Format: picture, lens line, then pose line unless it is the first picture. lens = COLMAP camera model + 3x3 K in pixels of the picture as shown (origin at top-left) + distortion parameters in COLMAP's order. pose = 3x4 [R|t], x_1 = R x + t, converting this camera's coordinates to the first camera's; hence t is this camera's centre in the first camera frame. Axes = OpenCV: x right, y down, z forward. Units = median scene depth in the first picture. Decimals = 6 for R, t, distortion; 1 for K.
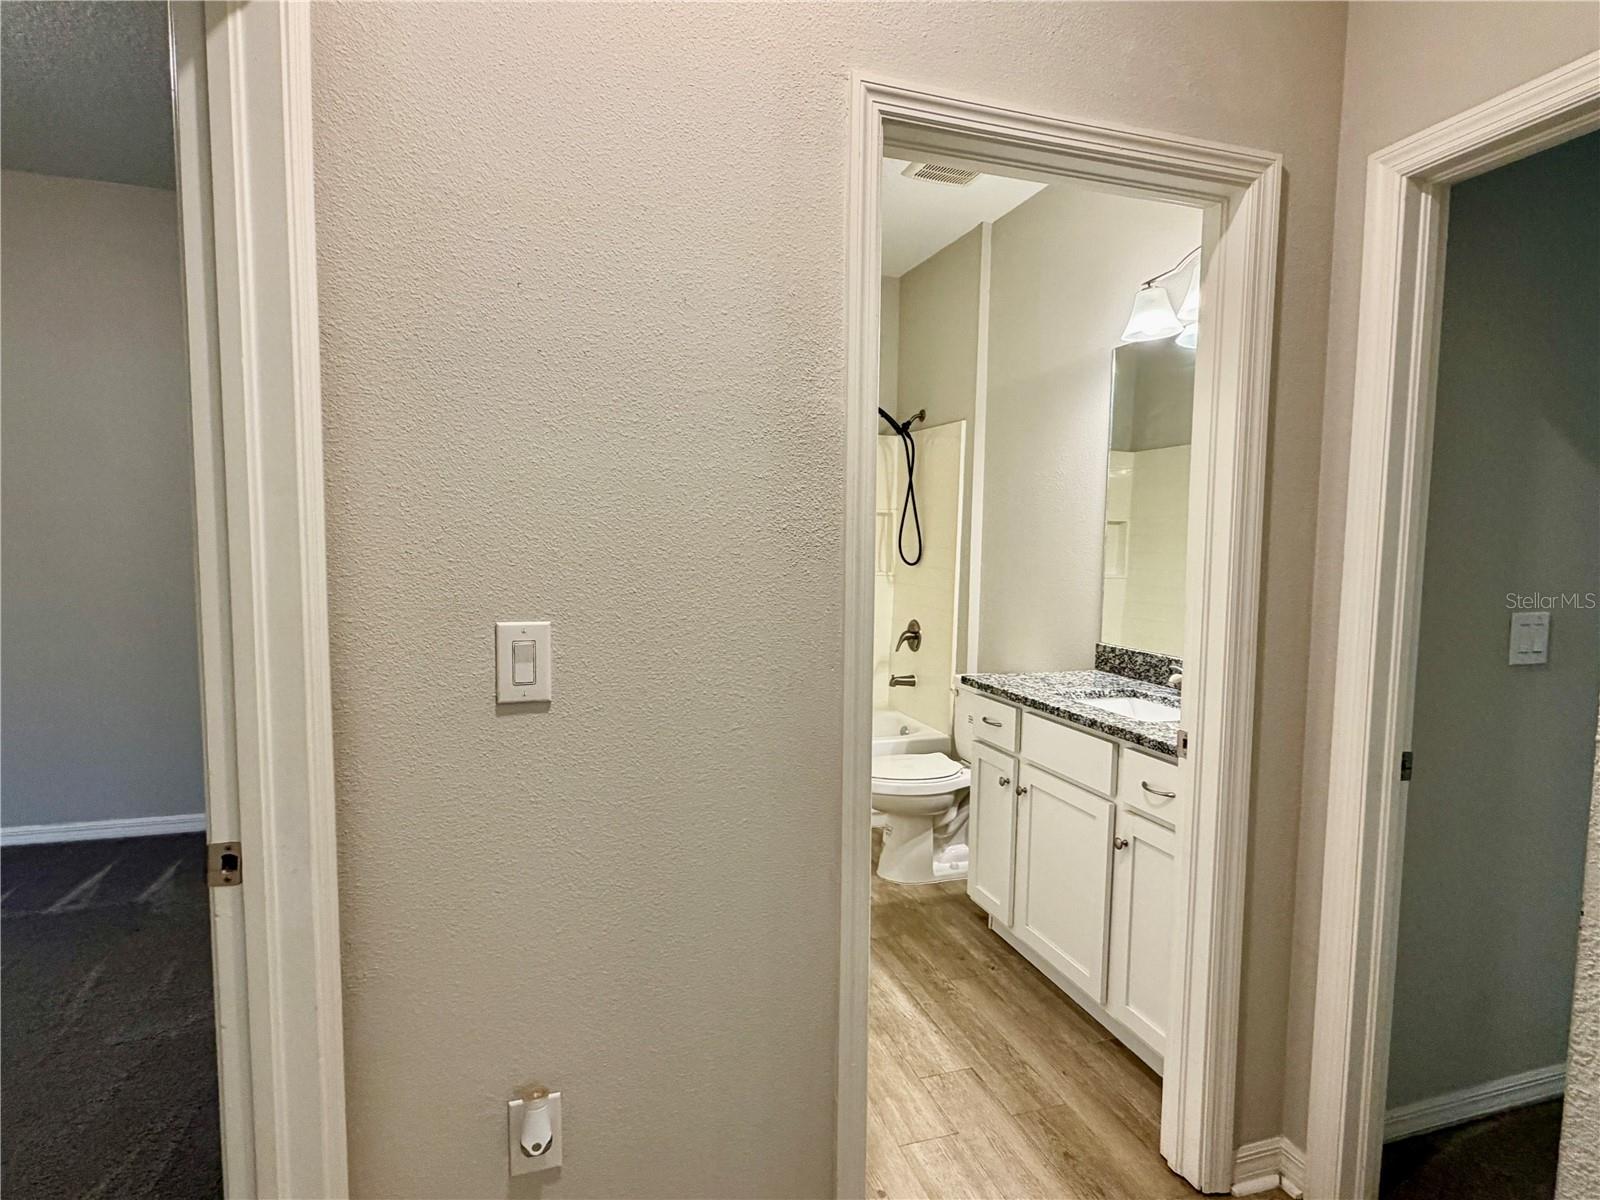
lens RADIAL K [[834.8, 0, 800.0], [0, 834.8, 600.0], [0, 0, 1]] dist [0.000974, -0.000030]
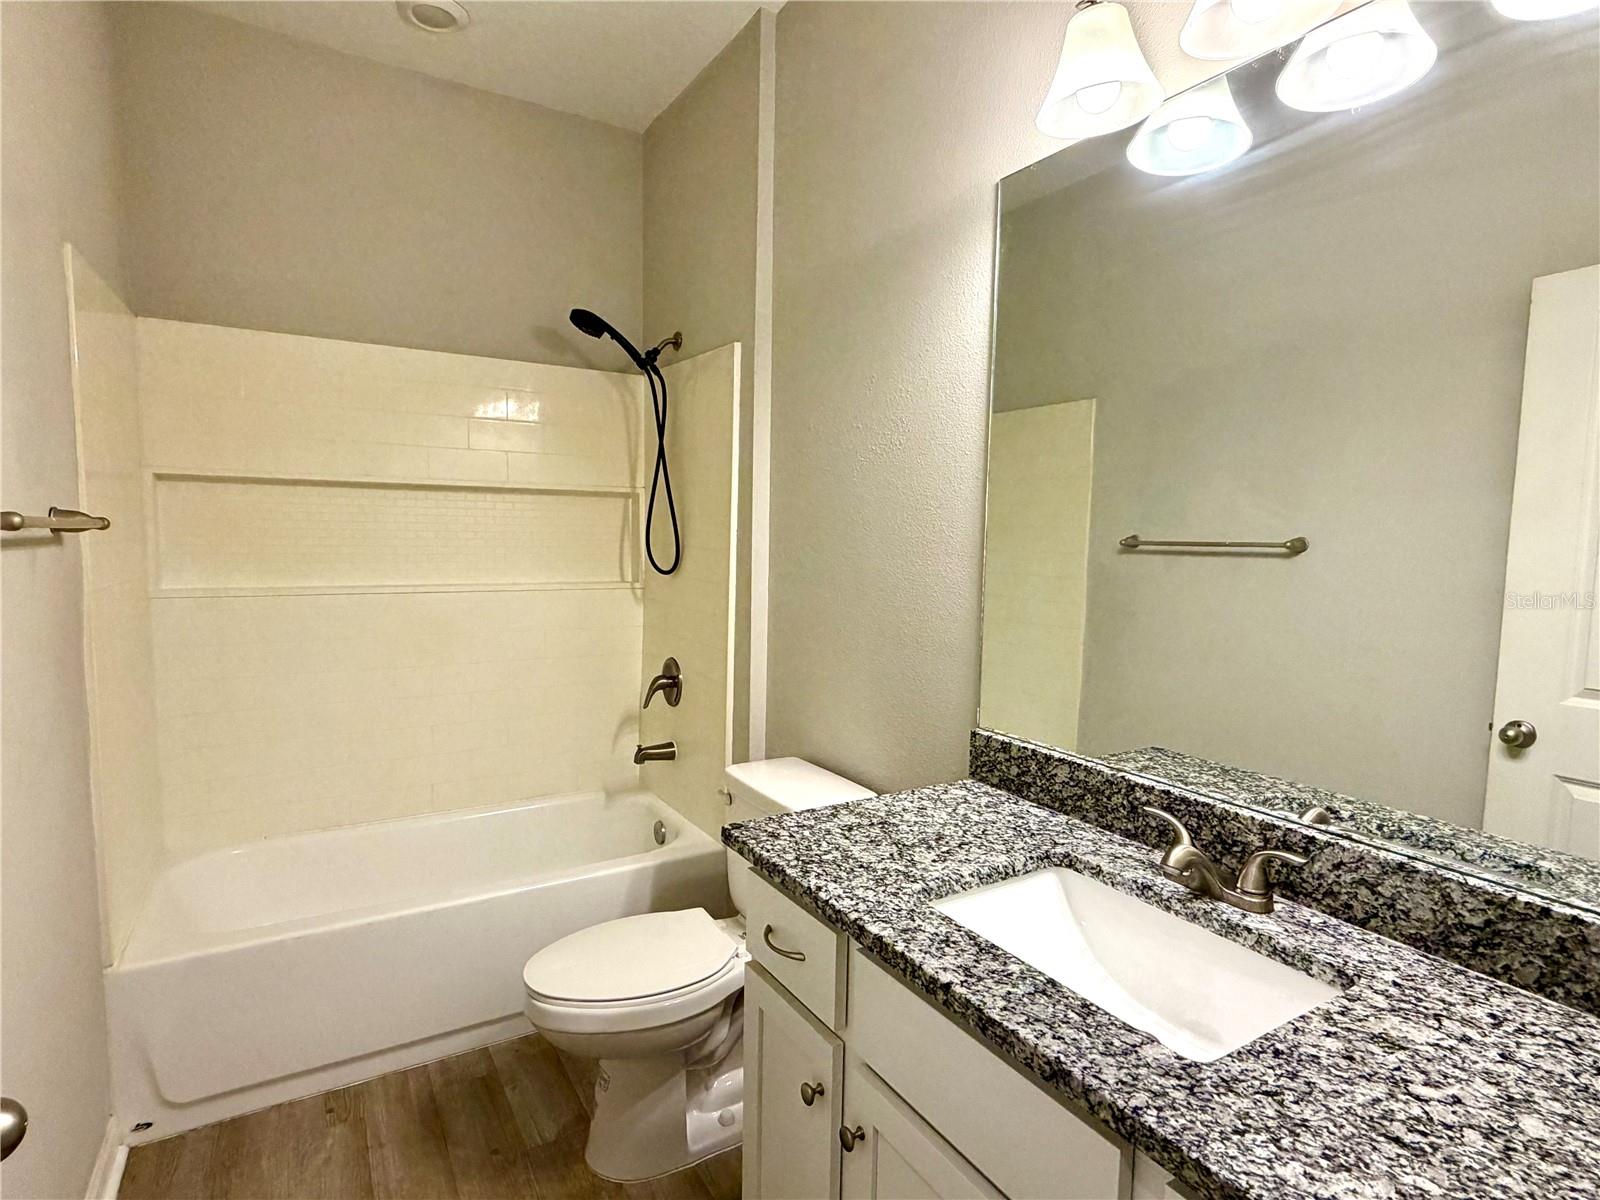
lens RADIAL K [[834.8, 0, 800.0], [0, 834.8, 600.0], [0, 0, 1]] dist [0.000974, -0.000030]
pose [[0.972654, -0.017882, 0.231569, 0.111707], [0.014686, 0.999772, 0.015519, -0.039714], [-0.231794, -0.011694, 0.972695, 0.457035]]
